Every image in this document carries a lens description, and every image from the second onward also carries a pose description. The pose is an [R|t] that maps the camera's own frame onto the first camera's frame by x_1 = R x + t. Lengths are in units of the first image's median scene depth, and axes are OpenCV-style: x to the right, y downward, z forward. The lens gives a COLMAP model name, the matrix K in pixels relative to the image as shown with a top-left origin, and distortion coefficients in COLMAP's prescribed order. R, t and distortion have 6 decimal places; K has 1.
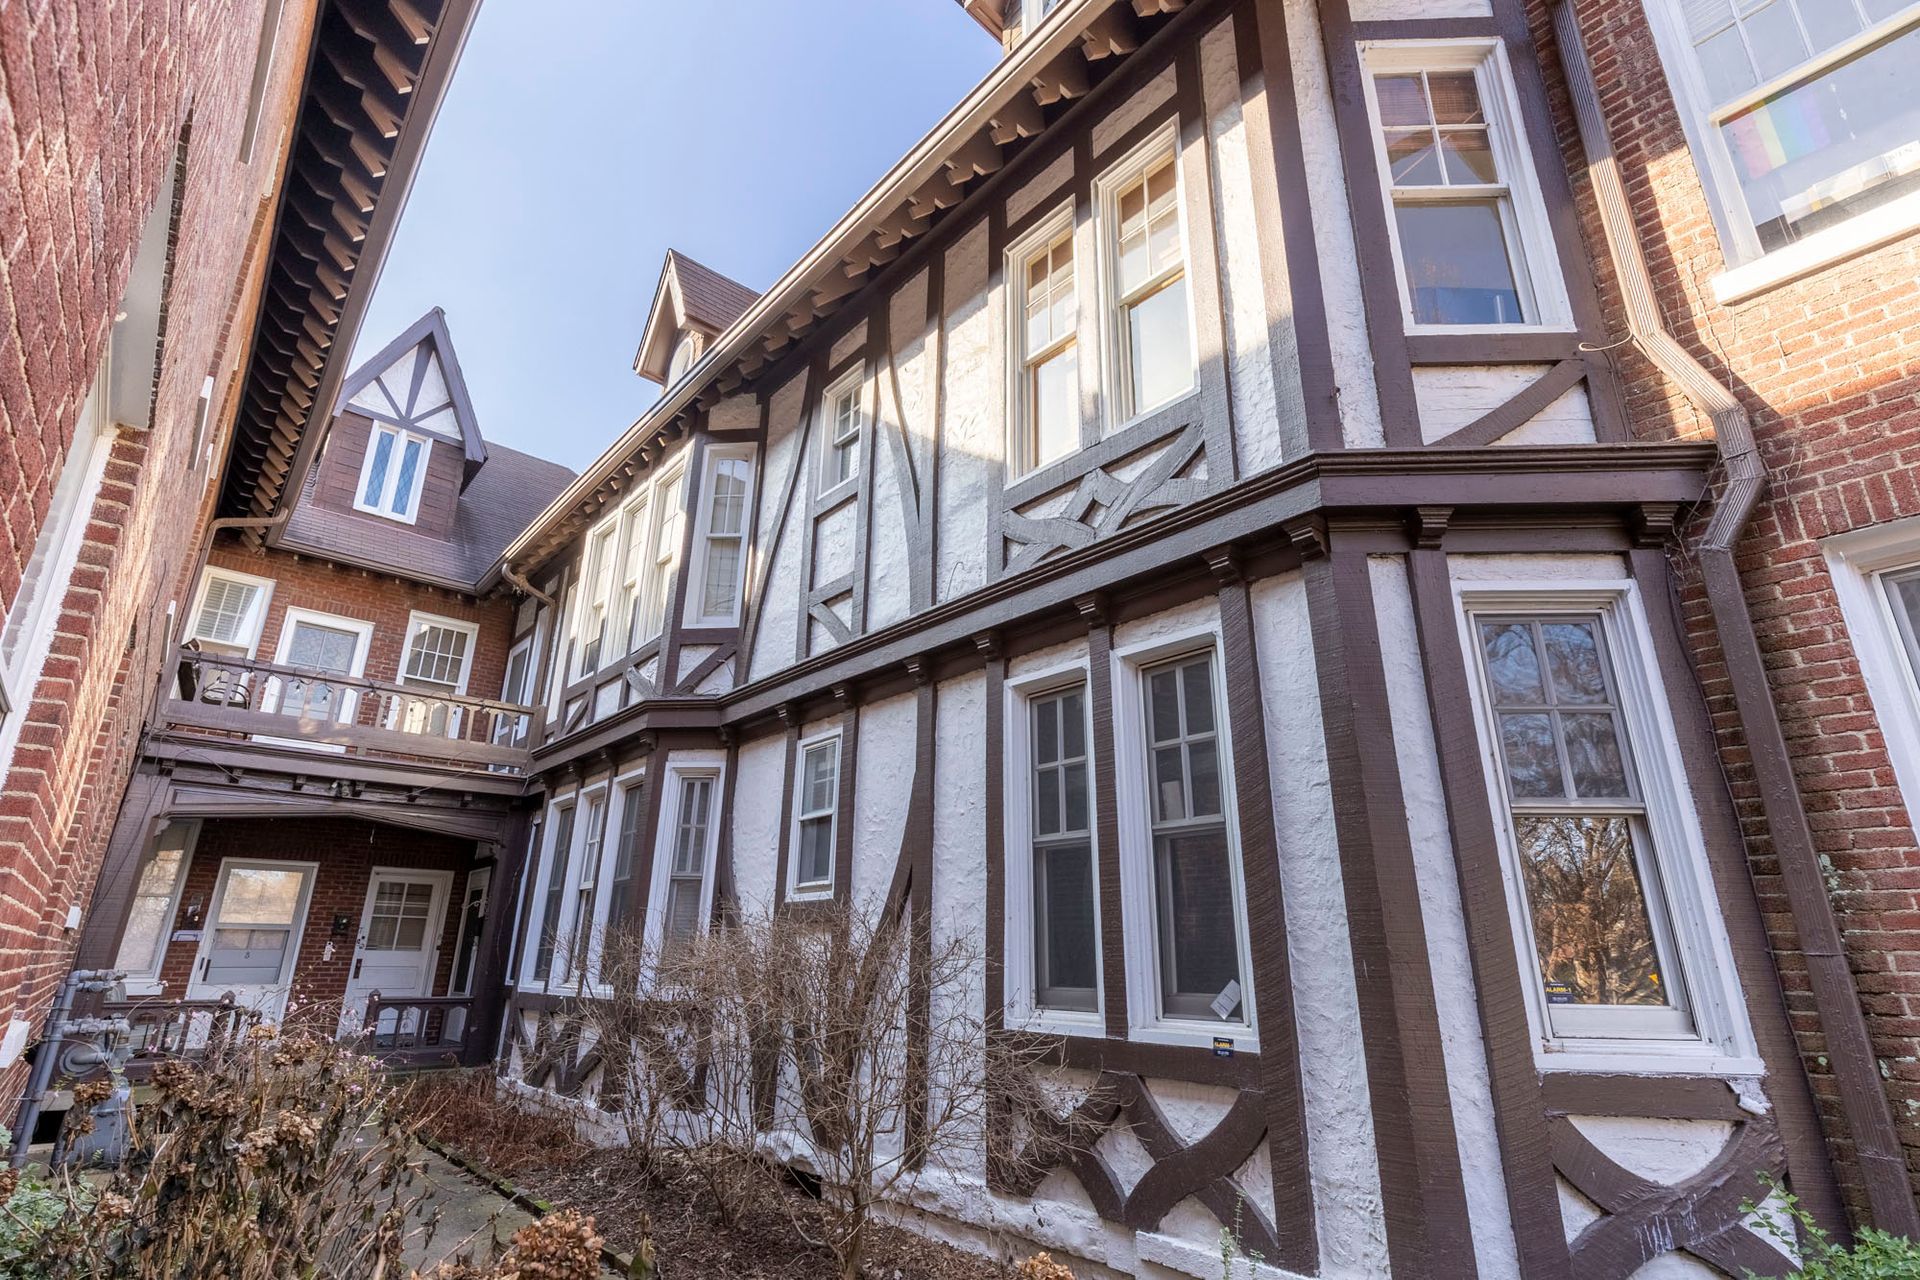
lens RADIAL K [[924.5, 0, 960.0], [0, 924.5, 640.0], [0, 0, 1]] dist [0.003457, 0.000464]
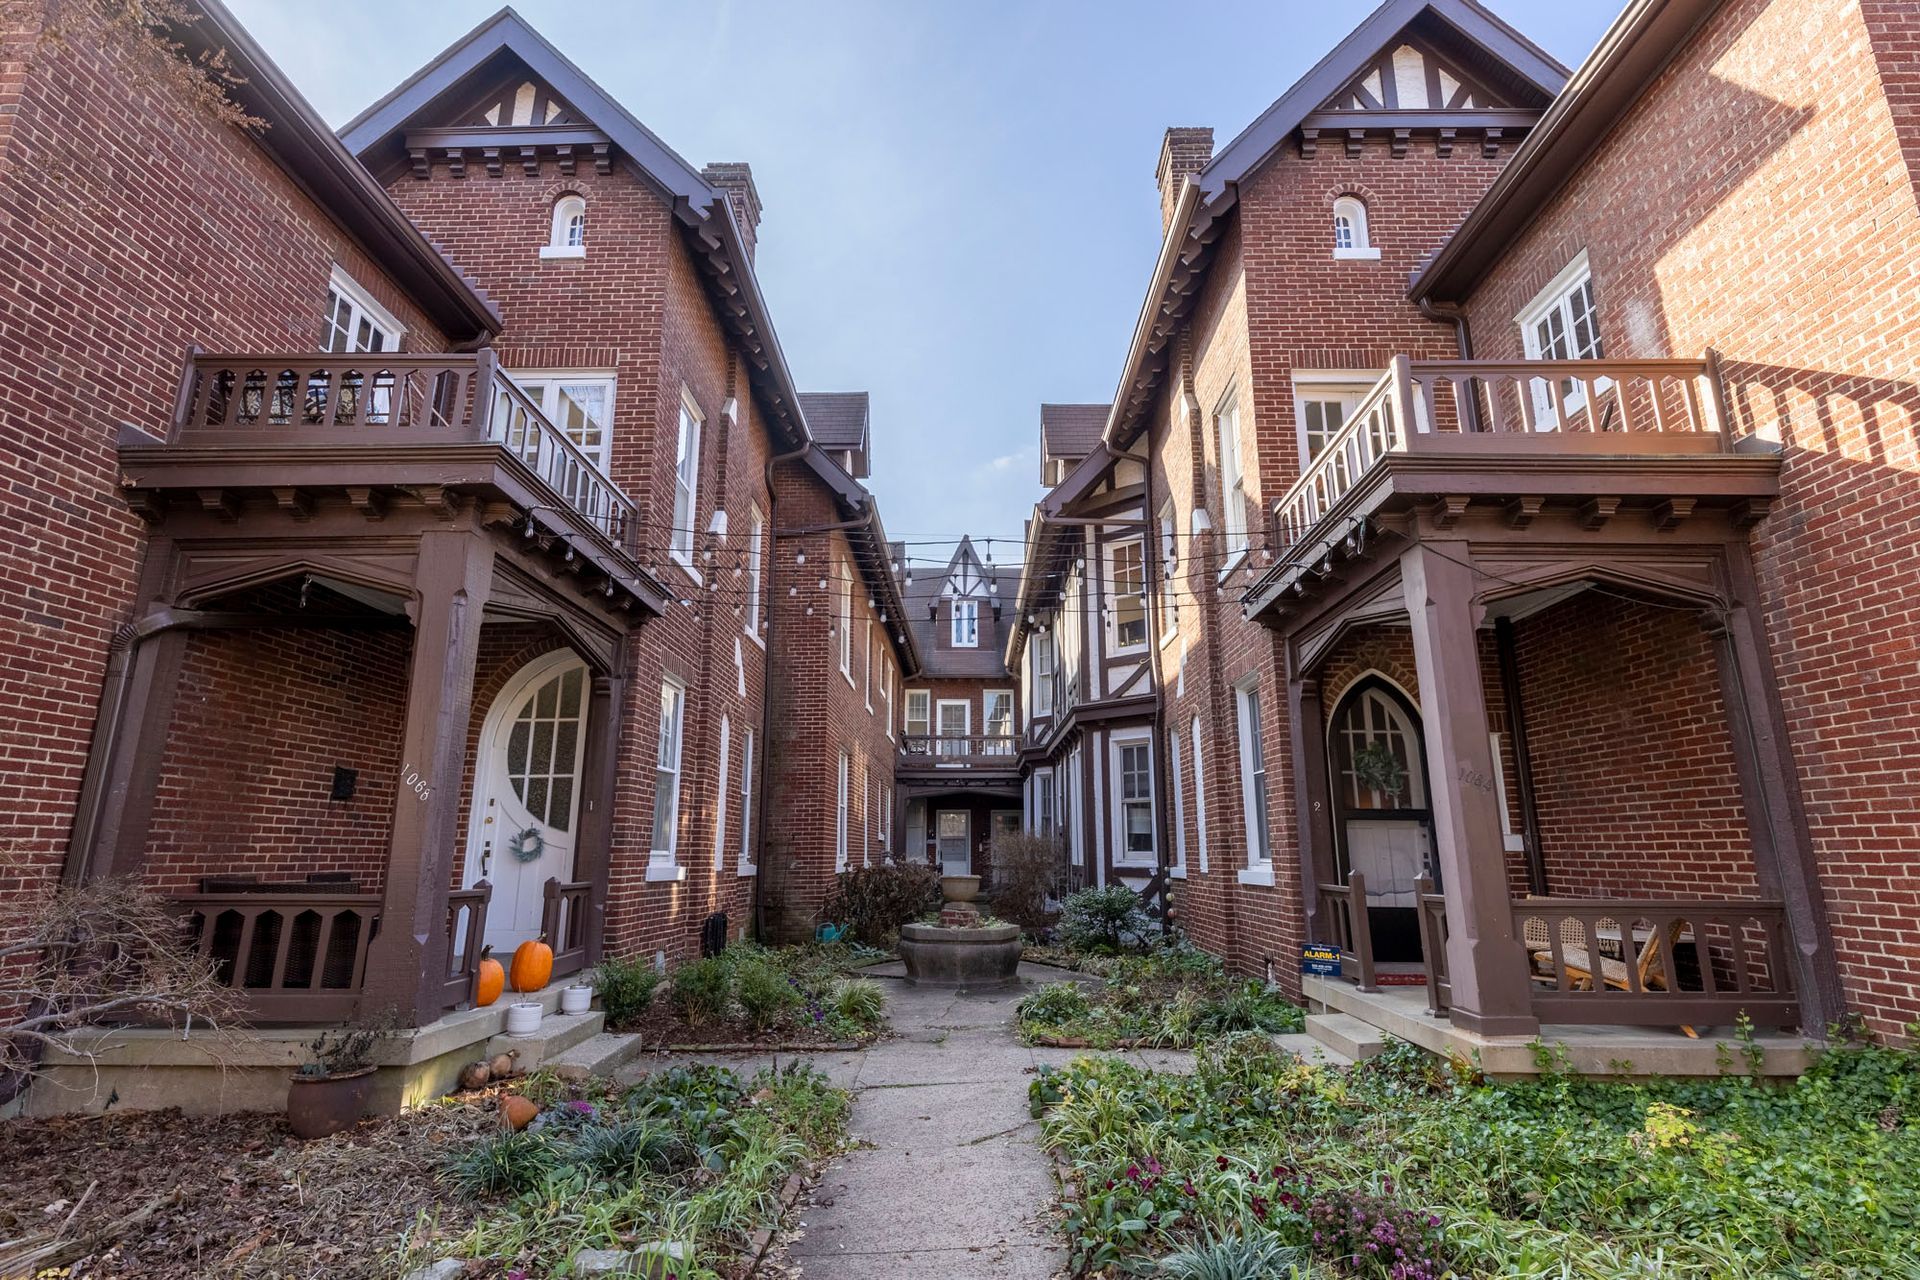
lens RADIAL K [[896.0, 0, 954.0], [0, 896.0, 641.5], [0, 0, 1]] dist [0.001693, -0.000940]
pose [[0.741553, -0.163456, -0.650678, 0.894880], [0.224088, 0.974511, 0.010580, -0.224407], [0.632364, -0.153655, 0.759280, -0.729747]]
